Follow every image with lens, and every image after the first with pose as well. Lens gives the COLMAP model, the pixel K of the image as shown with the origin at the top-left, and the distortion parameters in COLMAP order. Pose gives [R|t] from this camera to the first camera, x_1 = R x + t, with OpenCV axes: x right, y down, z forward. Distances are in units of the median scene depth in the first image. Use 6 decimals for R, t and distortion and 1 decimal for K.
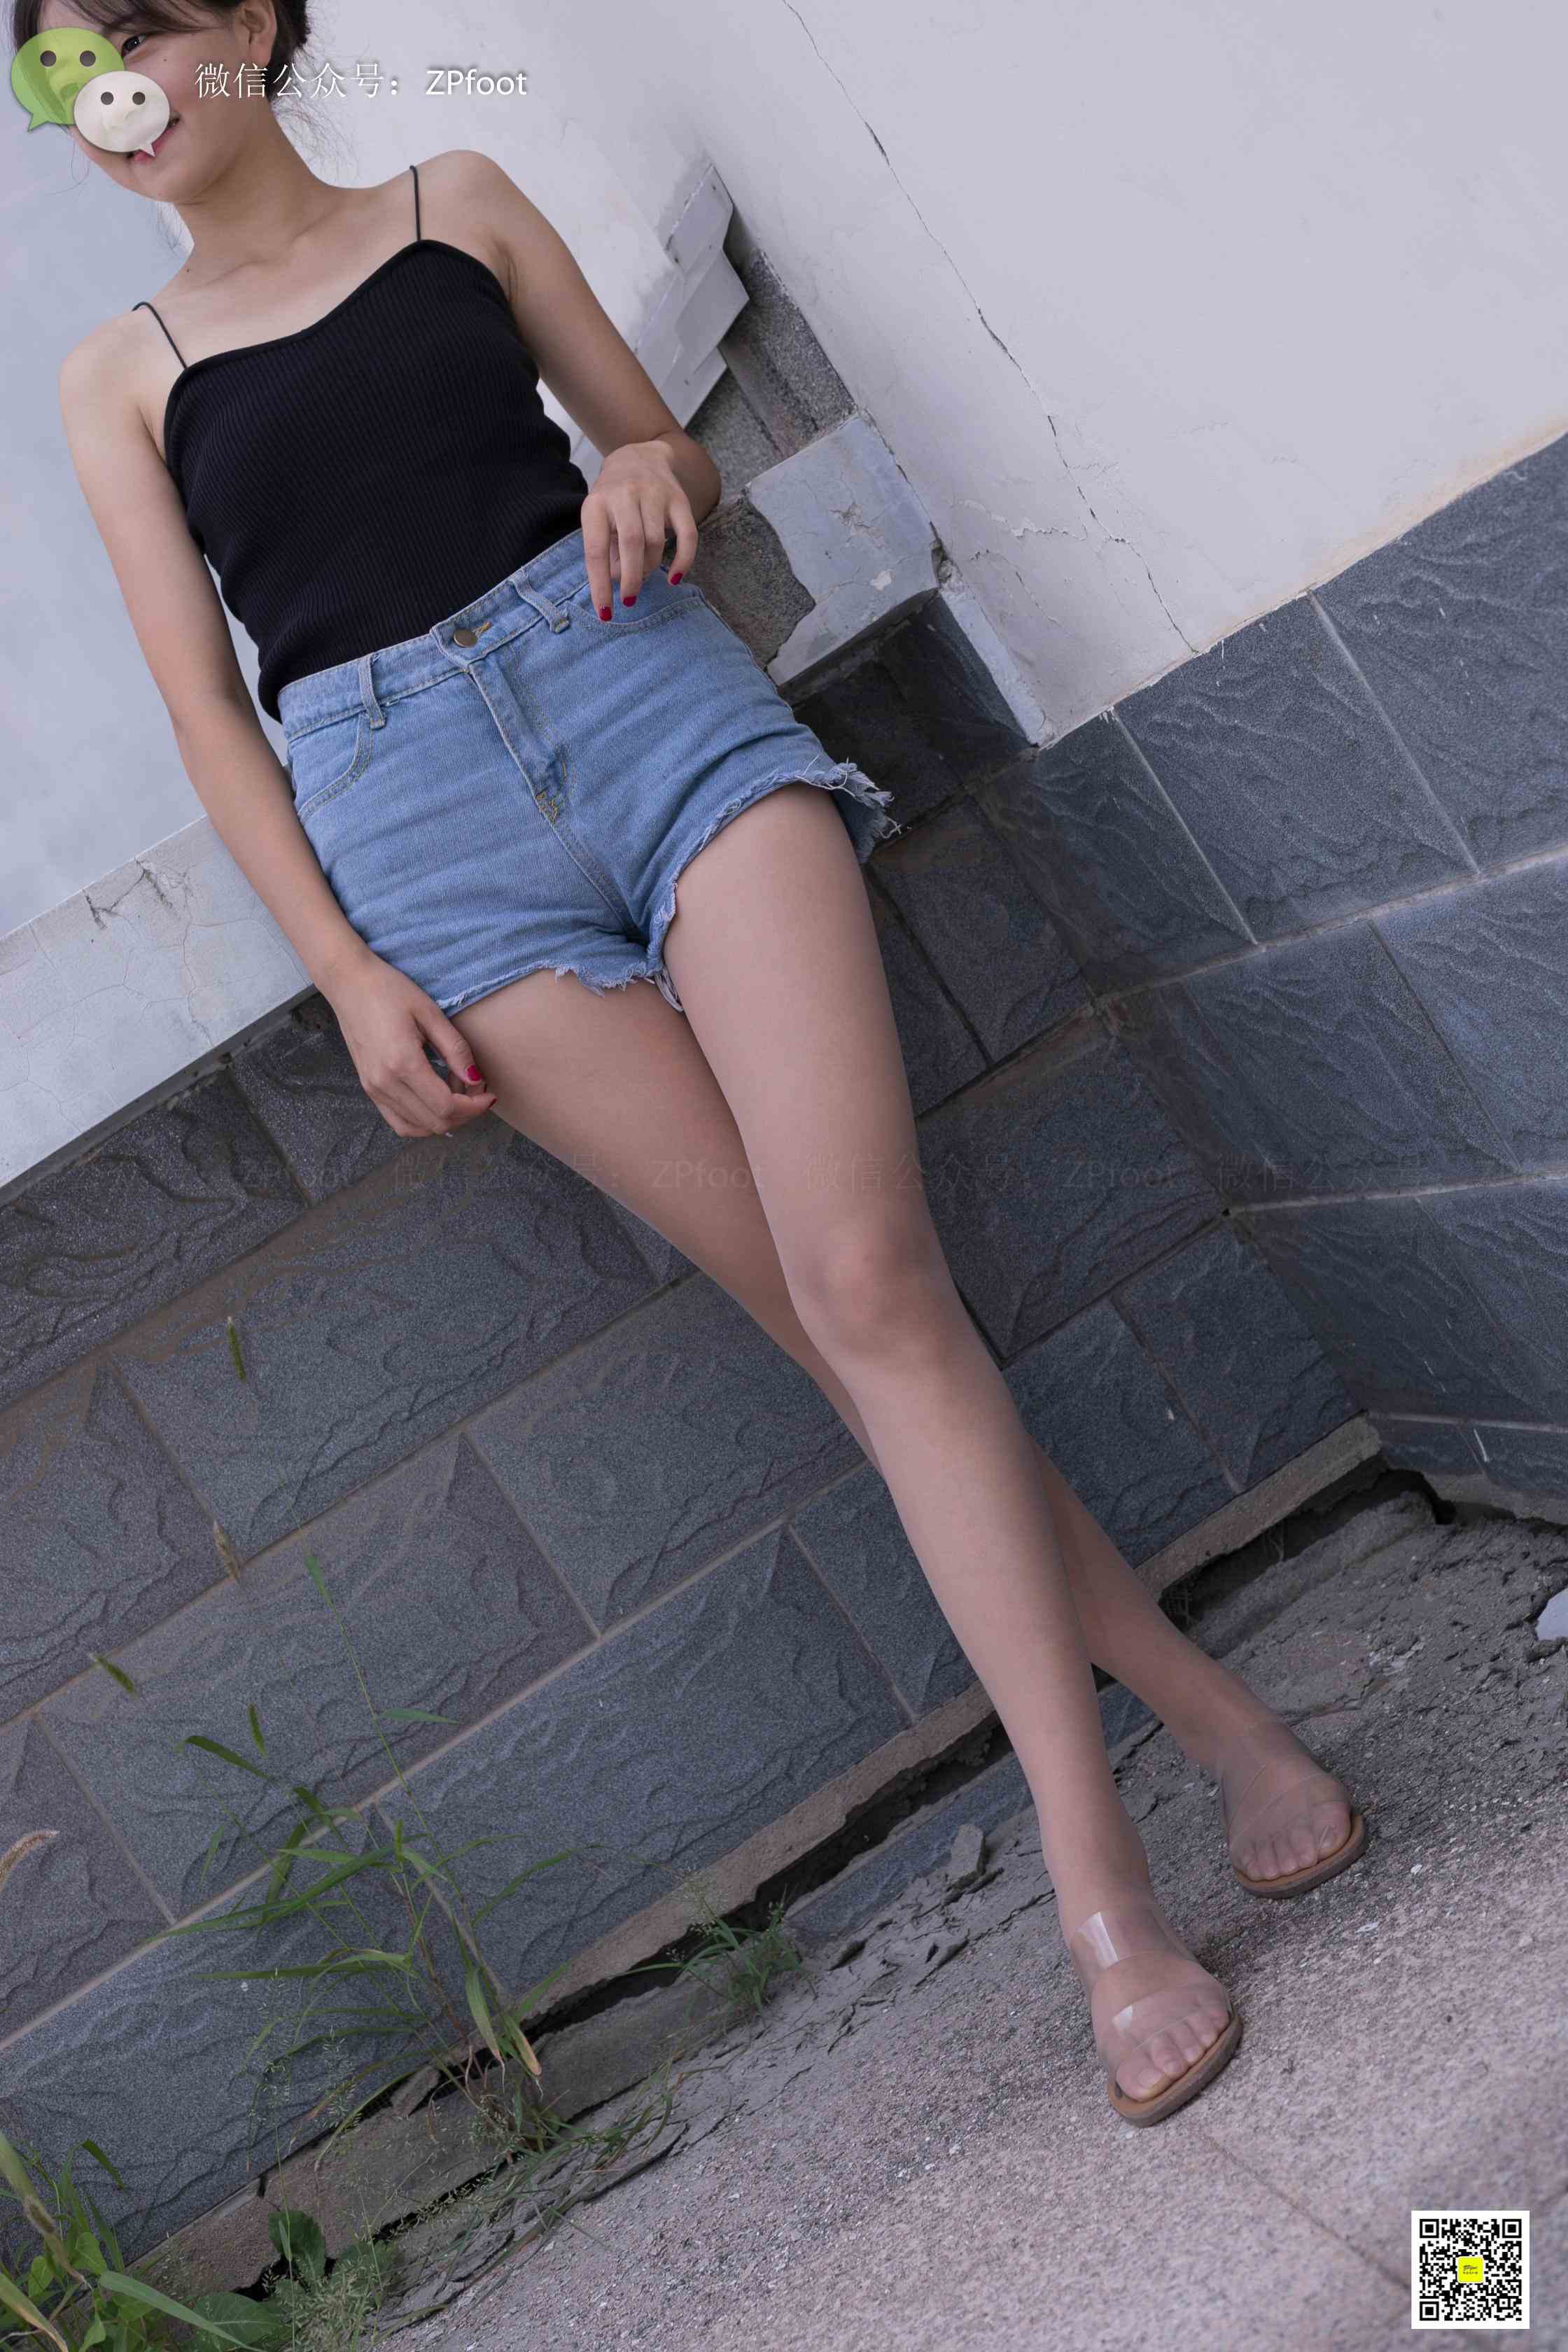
lens RADIAL K [[3460.7, 0, 743.9], [0, 3460.7, 1183.4], [0, 0, 1]] dist [-0.128918, 0.000000]
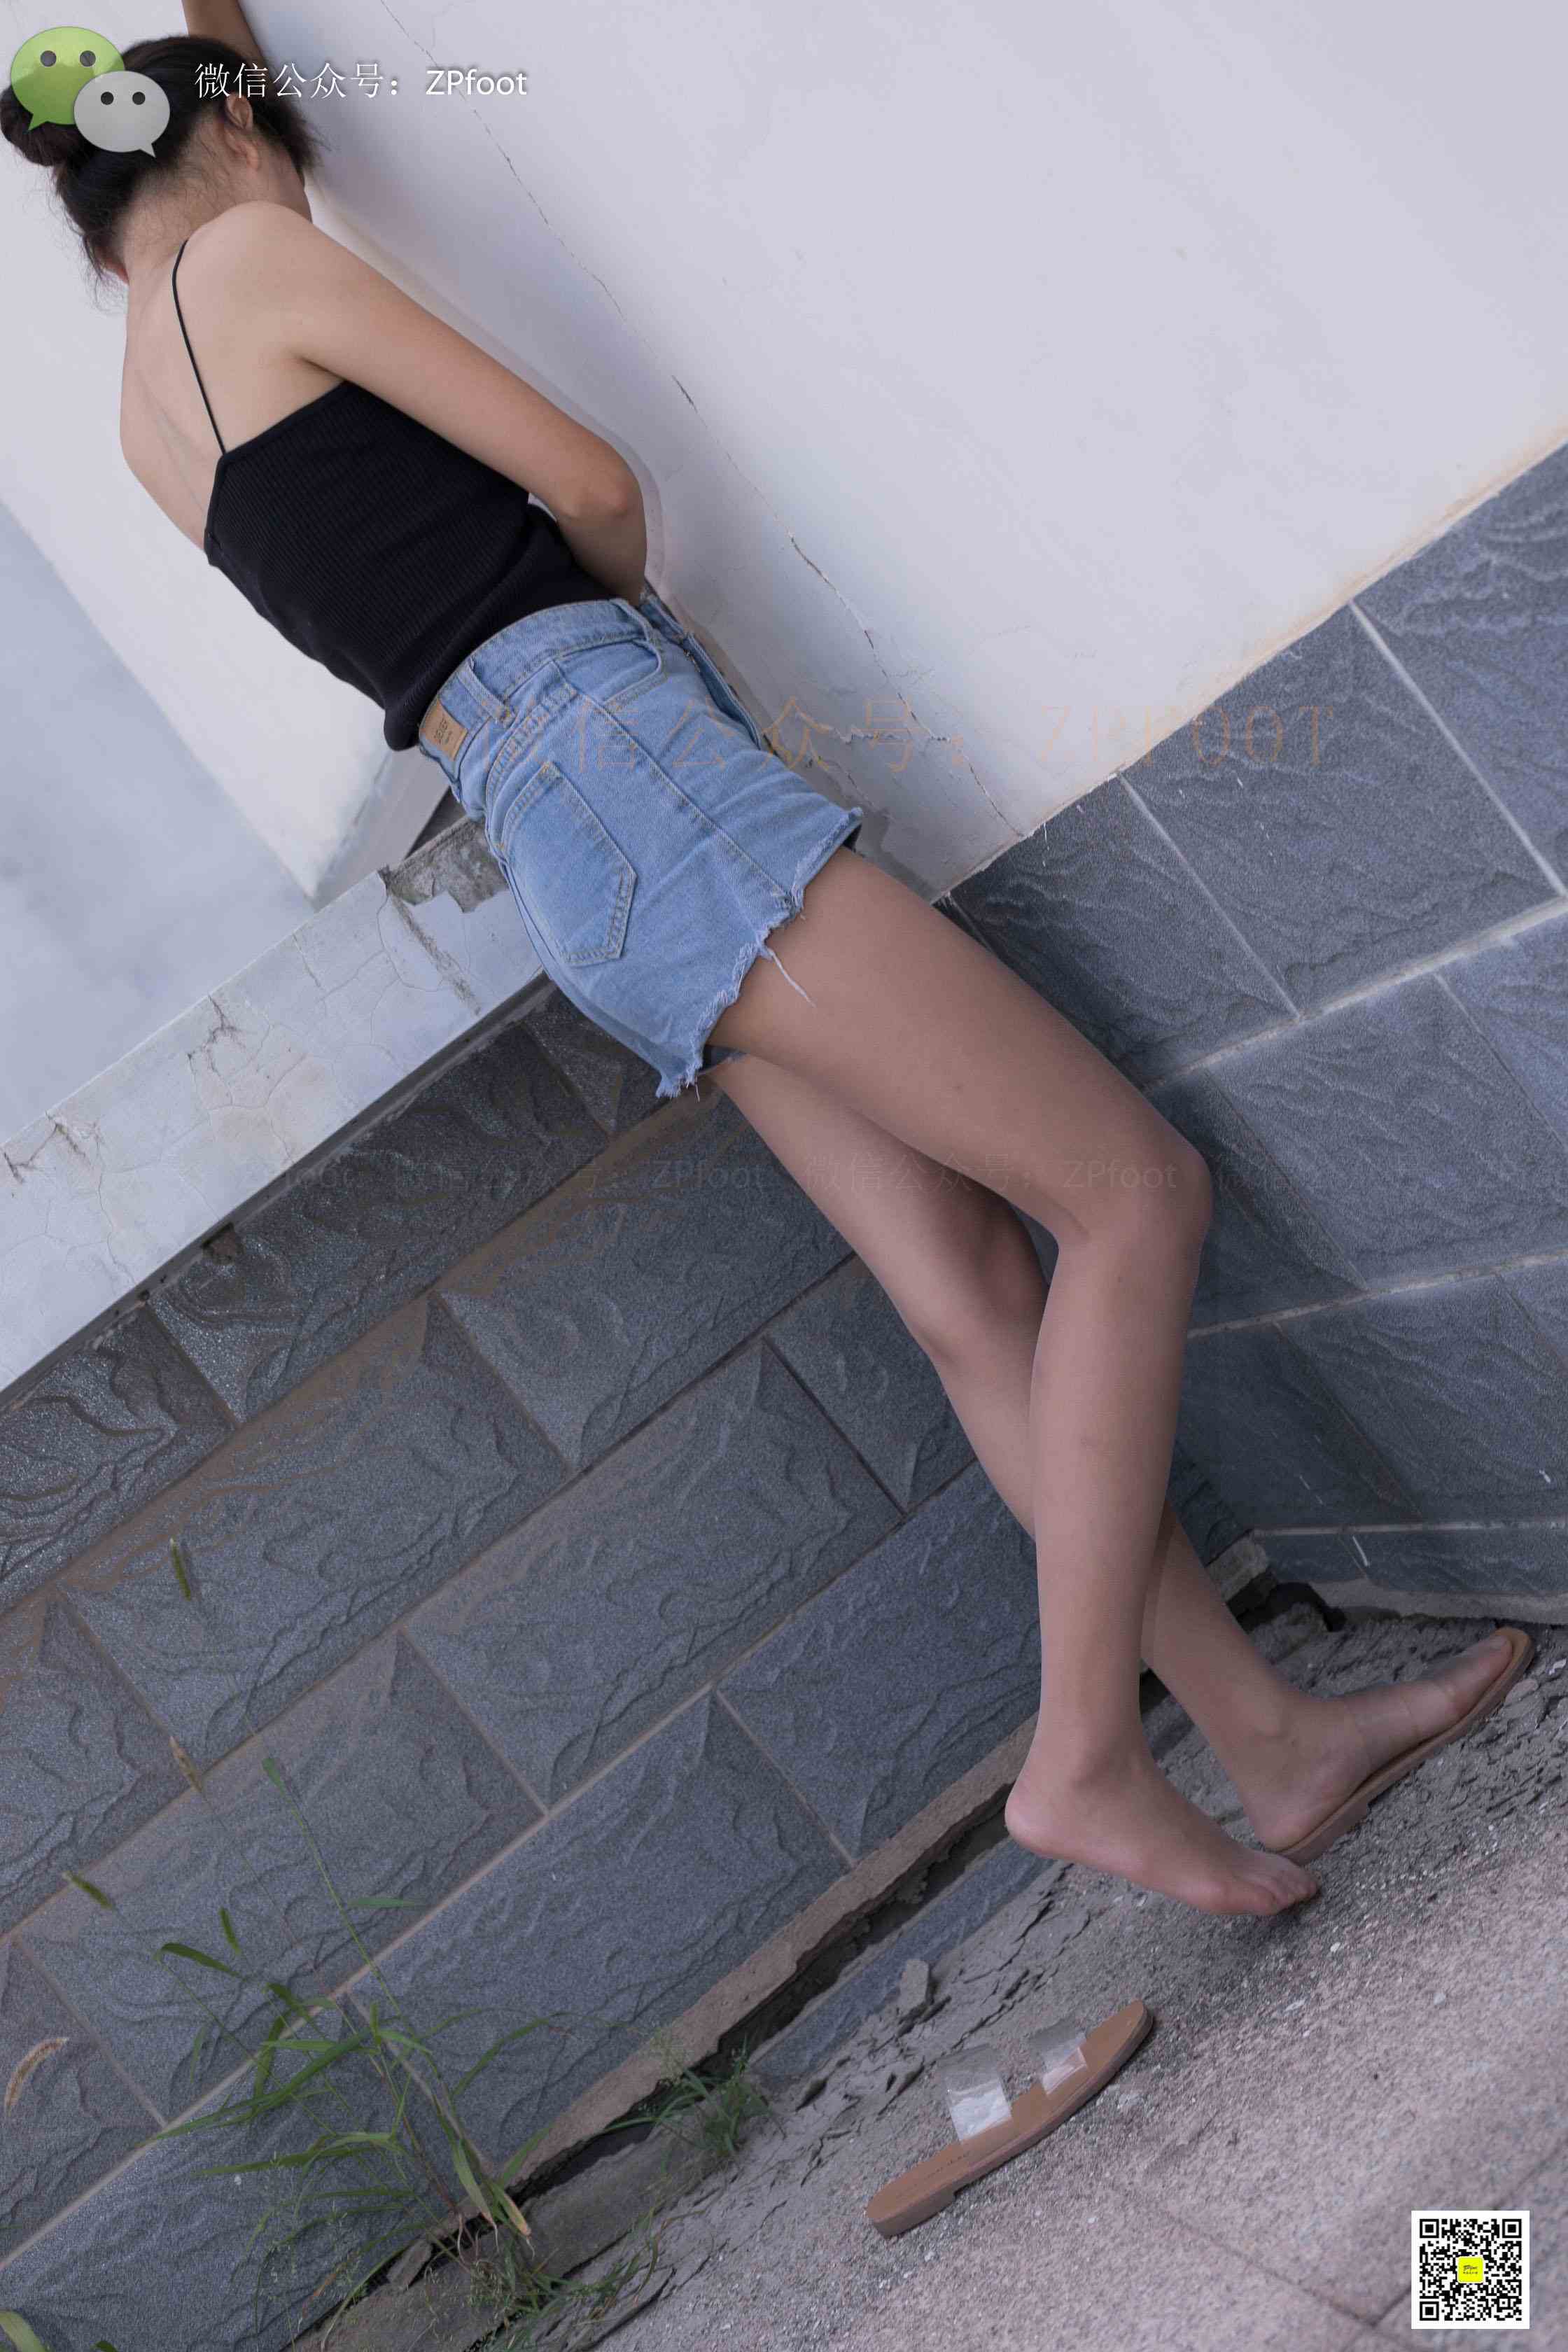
lens RADIAL K [[3460.7, 0, 747.8], [0, 3460.7, 1176.1], [0, 0, 1]] dist [-0.128918, 0.000000]
pose [[0.995239, -0.089296, 0.039060, -0.004896], [0.091476, 0.994109, -0.058132, 0.005697], [-0.033639, 0.061428, 0.997544, -0.060133]]
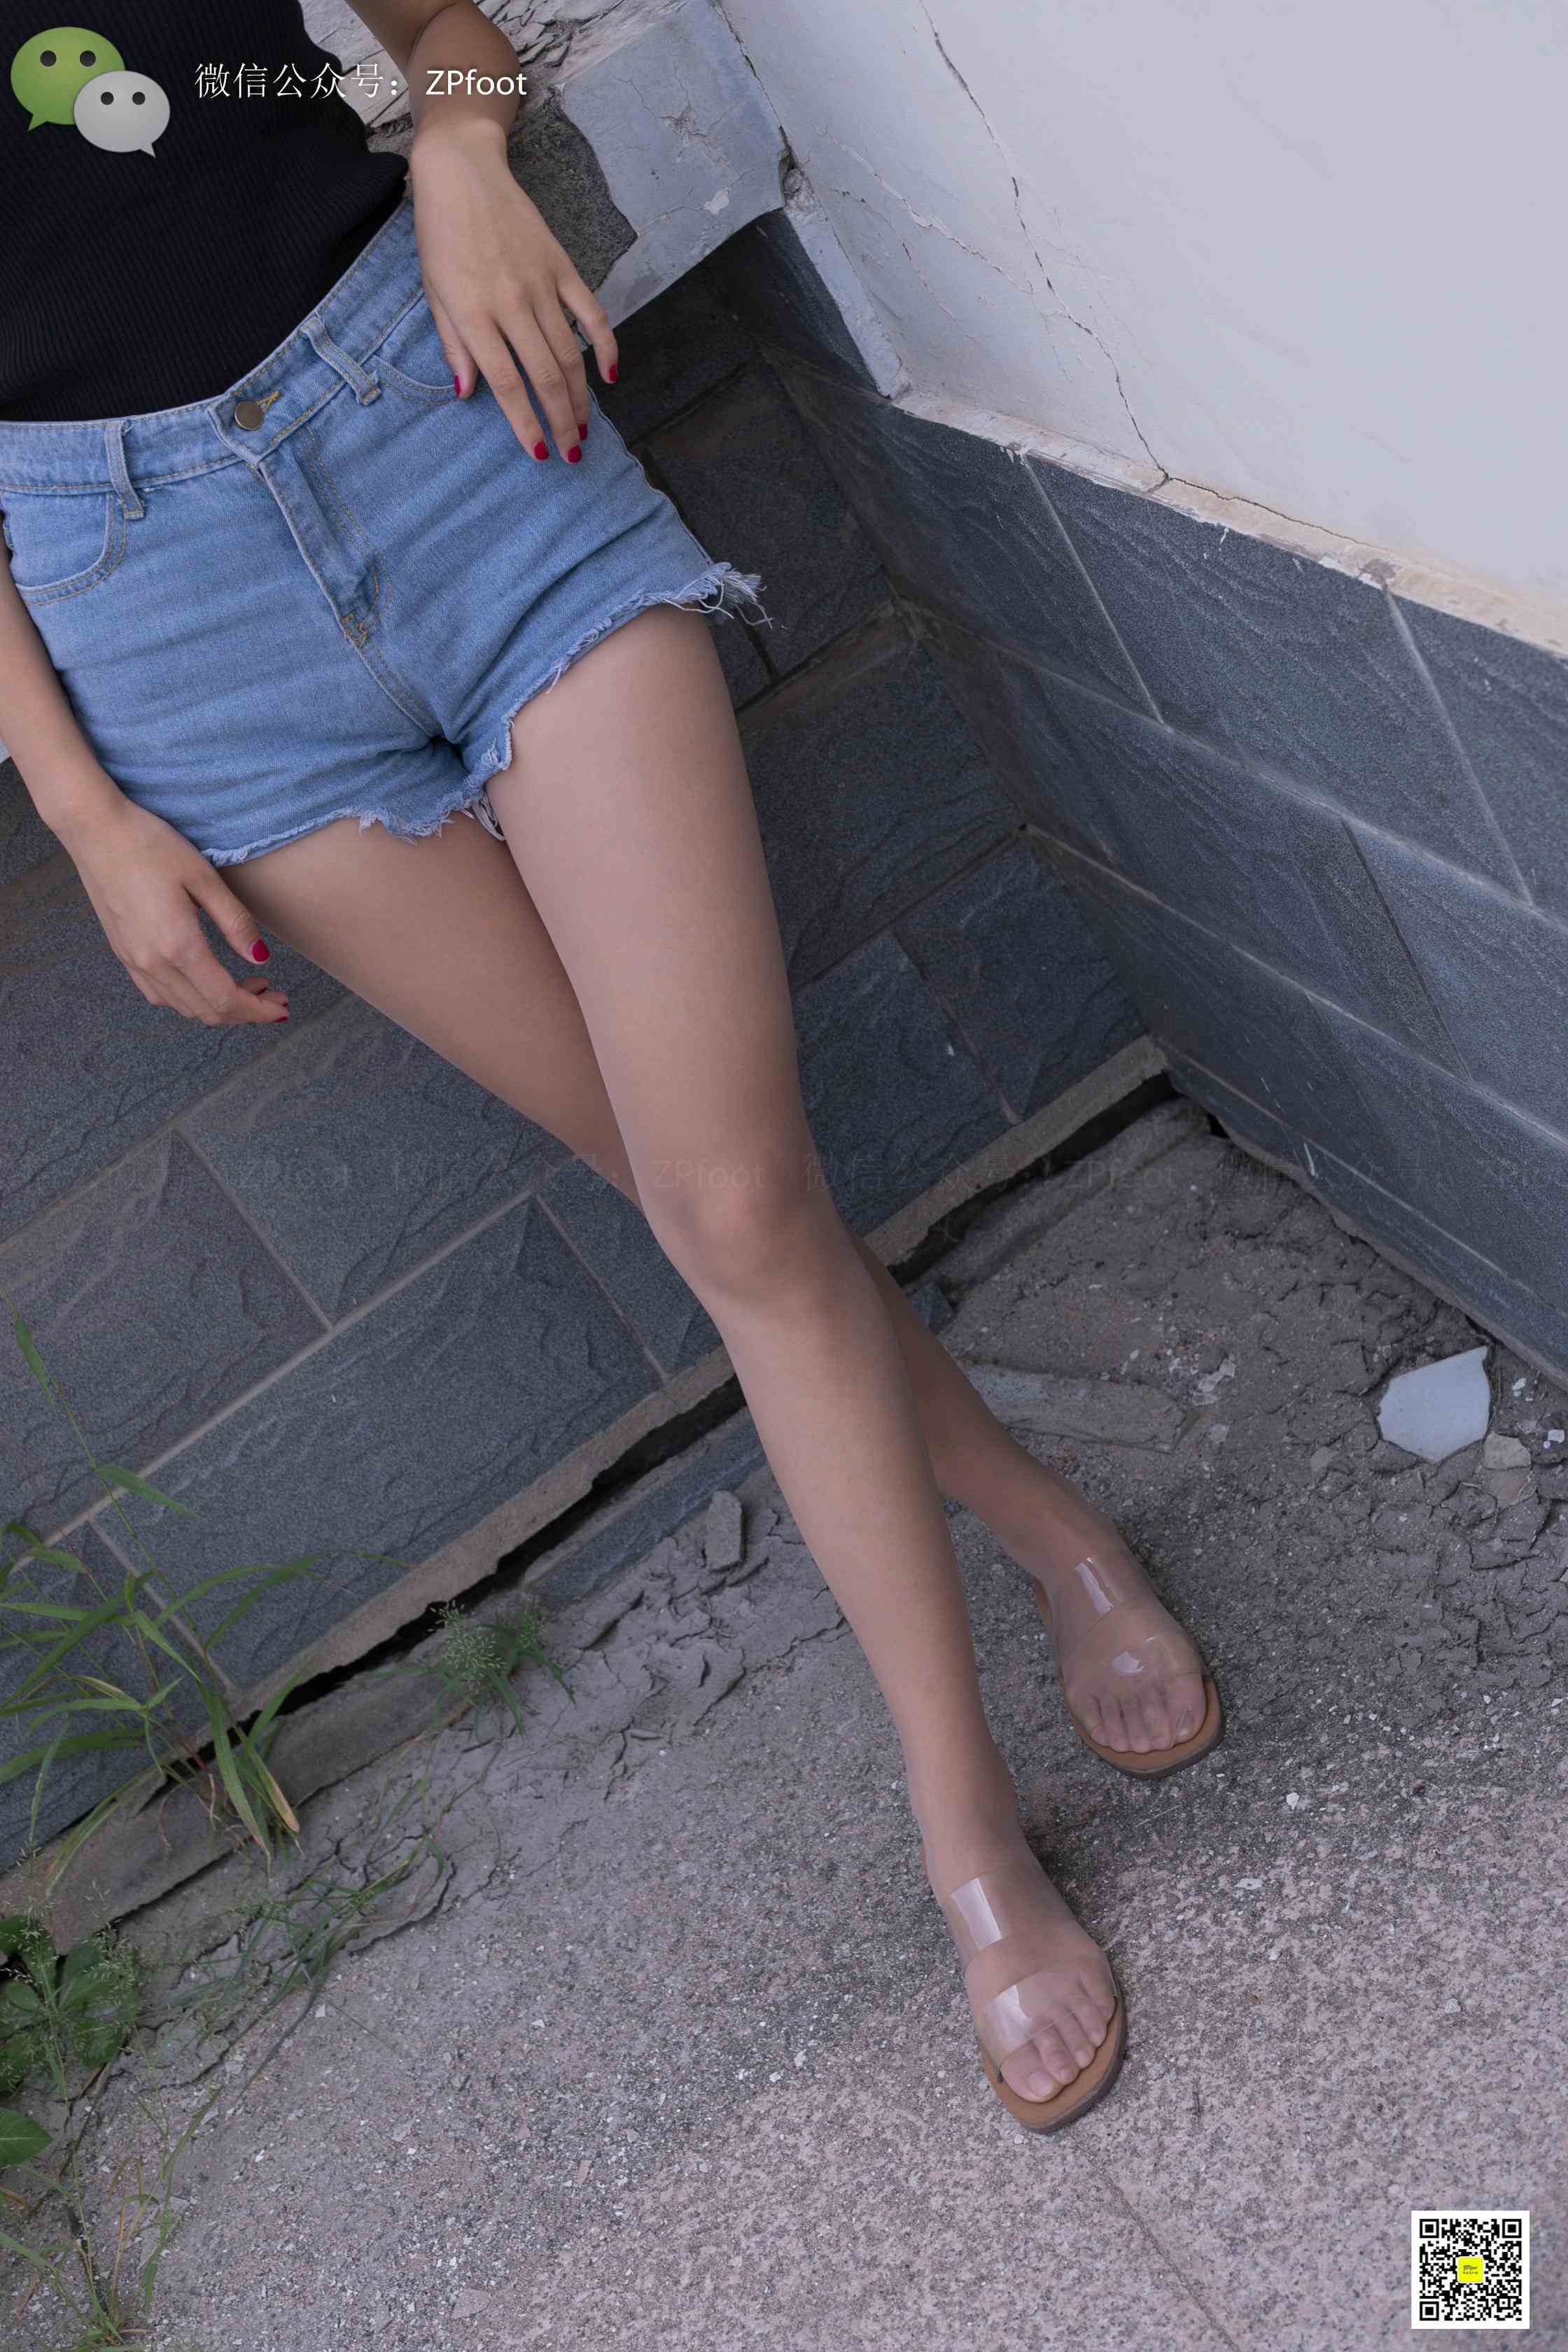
lens RADIAL K [[3460.7, 0, 777.4], [0, 3460.7, 1187.5], [0, 0, 1]] dist [-0.128918, 0.000000]
pose [[0.980379, -0.030389, 0.194766, -0.107322], [-0.049802, 0.917809, 0.393886, -0.276922], [-0.190728, -0.395857, 0.898287, 0.192987]]
